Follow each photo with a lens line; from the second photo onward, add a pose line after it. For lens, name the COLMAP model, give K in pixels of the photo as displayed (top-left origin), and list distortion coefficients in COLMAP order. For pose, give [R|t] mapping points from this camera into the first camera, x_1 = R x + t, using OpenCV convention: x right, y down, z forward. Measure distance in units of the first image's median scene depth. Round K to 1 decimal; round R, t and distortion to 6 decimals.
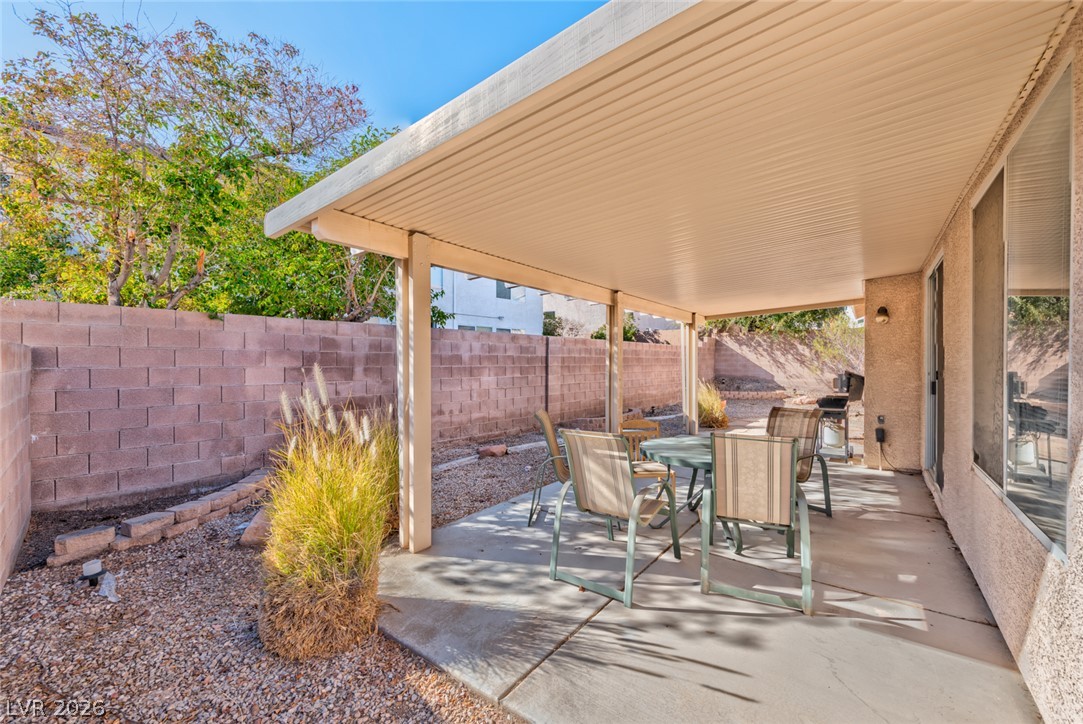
lens RADIAL K [[422.8, 0, 547.4], [0, 422.8, 361.2], [0, 0, 1]] dist [0.004486, -0.000092]
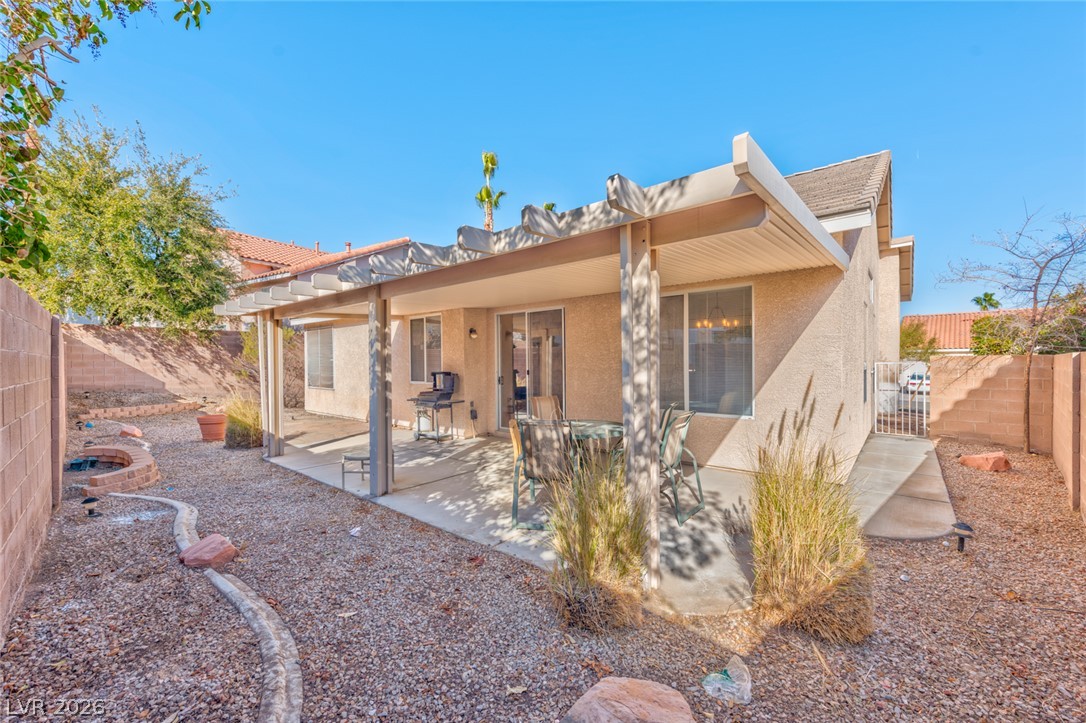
lens RADIAL K [[423.9, 0, 548.9], [0, 423.9, 363.6], [0, 0, 1]] dist [0.004486, -0.000092]
pose [[0.064246, -0.005656, 0.997918, -0.659231], [0.004709, 0.999975, 0.005364, -0.008352], [-0.997923, 0.004355, 0.064271, 0.637605]]
